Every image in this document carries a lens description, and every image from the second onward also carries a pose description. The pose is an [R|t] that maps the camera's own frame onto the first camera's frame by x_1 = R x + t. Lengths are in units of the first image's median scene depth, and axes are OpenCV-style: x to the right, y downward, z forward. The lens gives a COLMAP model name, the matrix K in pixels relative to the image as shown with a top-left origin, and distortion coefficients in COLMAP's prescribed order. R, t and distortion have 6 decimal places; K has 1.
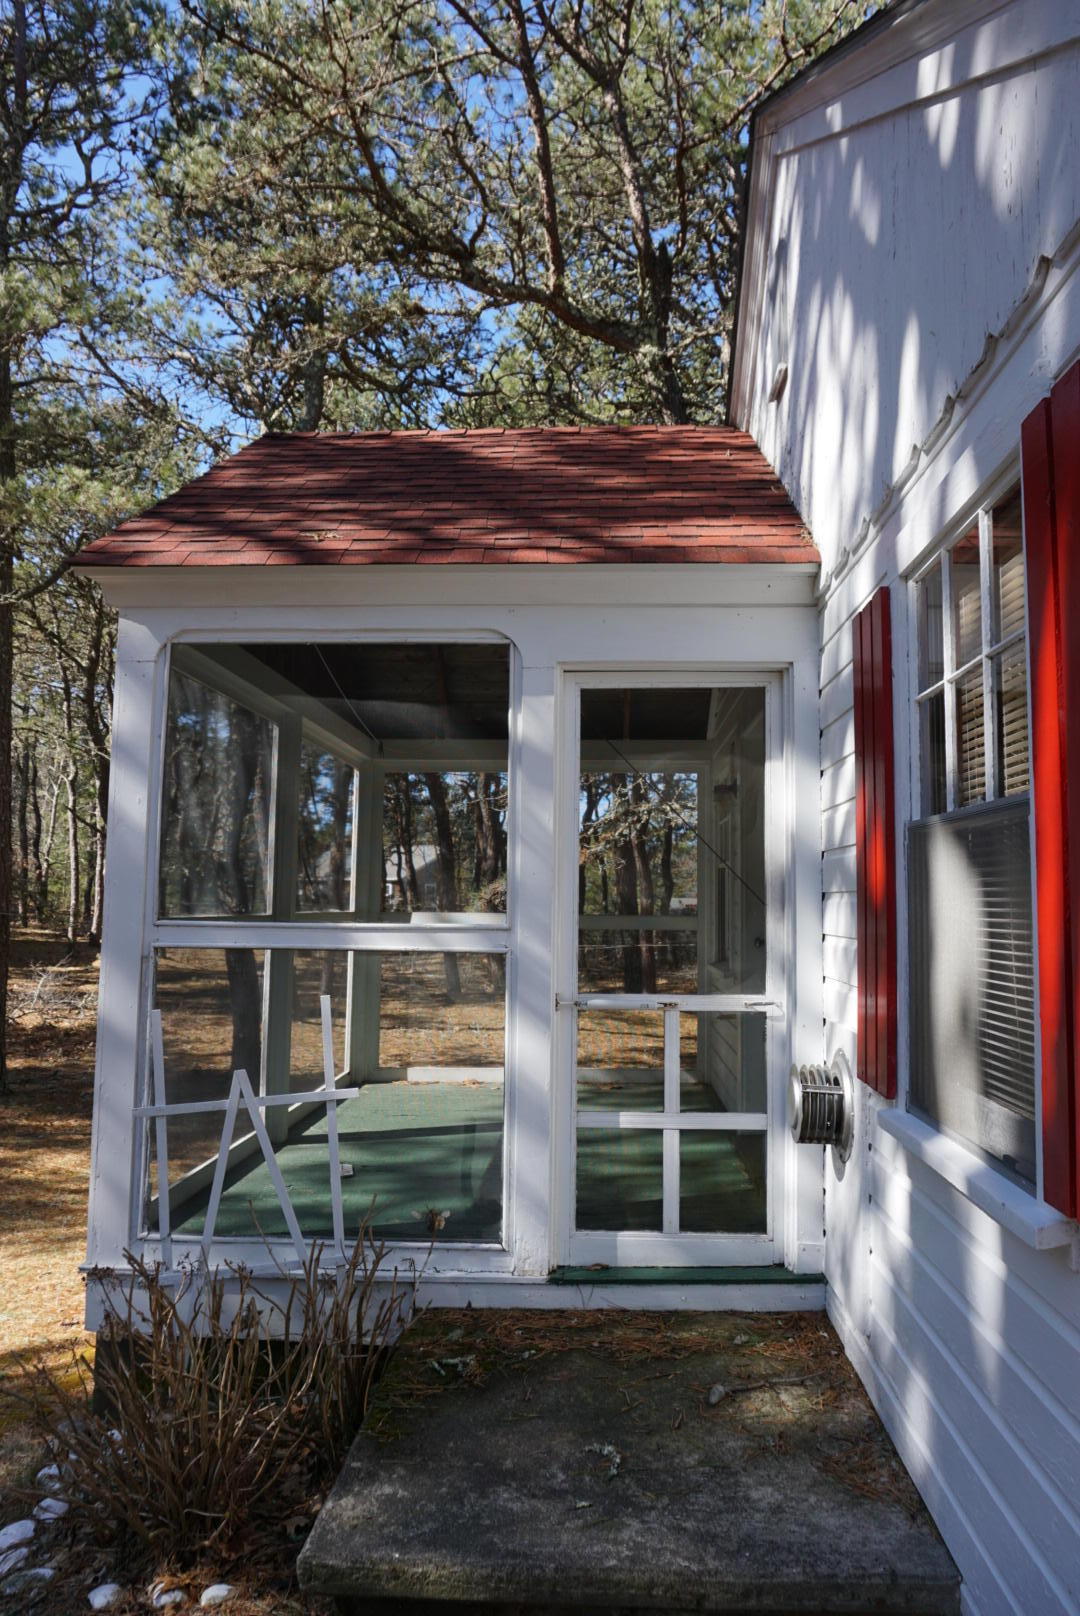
lens RADIAL K [[1083.2, 0, 540.0], [0, 1083.2, 808.0], [0, 0, 1]] dist [-0.050938, 0.029603]
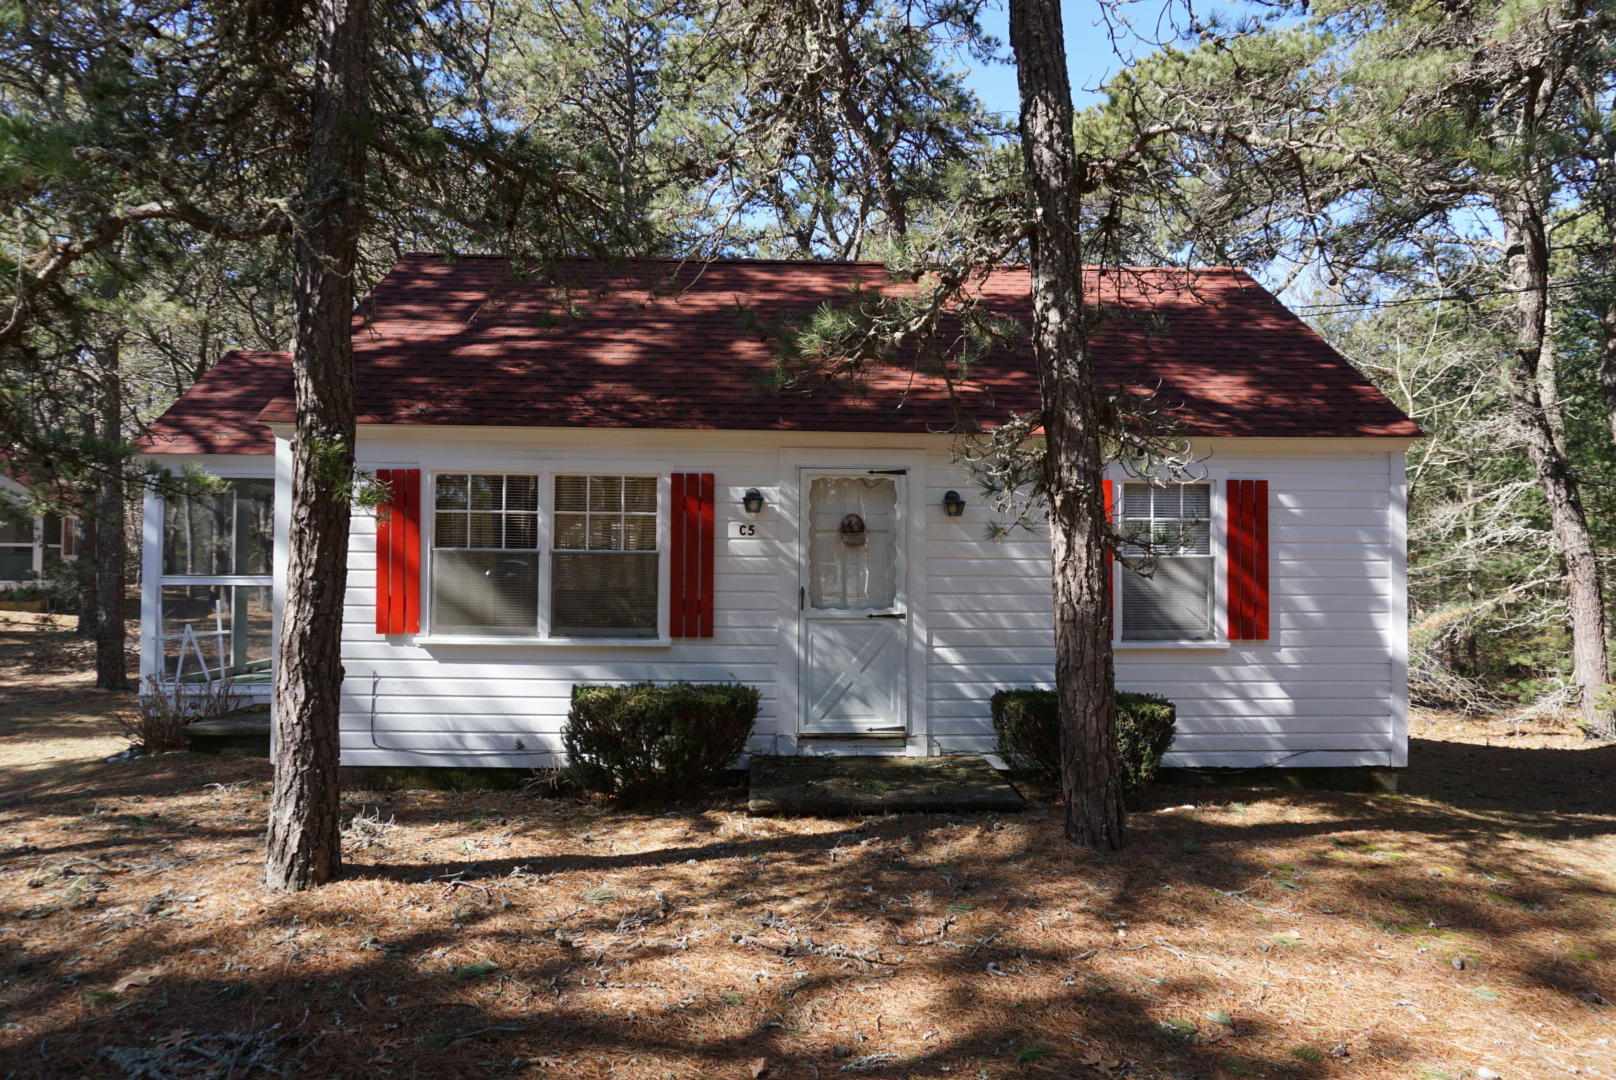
lens RADIAL K [[1083.2, 0, 805.4], [0, 1083.2, 537.7], [0, 0, 1]] dist [-0.050938, 0.029603]
pose [[0.995763, -0.000872, 0.091947, 1.128528], [-0.005134, 0.997868, 0.065061, -0.199497], [-0.091808, -0.065257, 0.993636, -2.023188]]
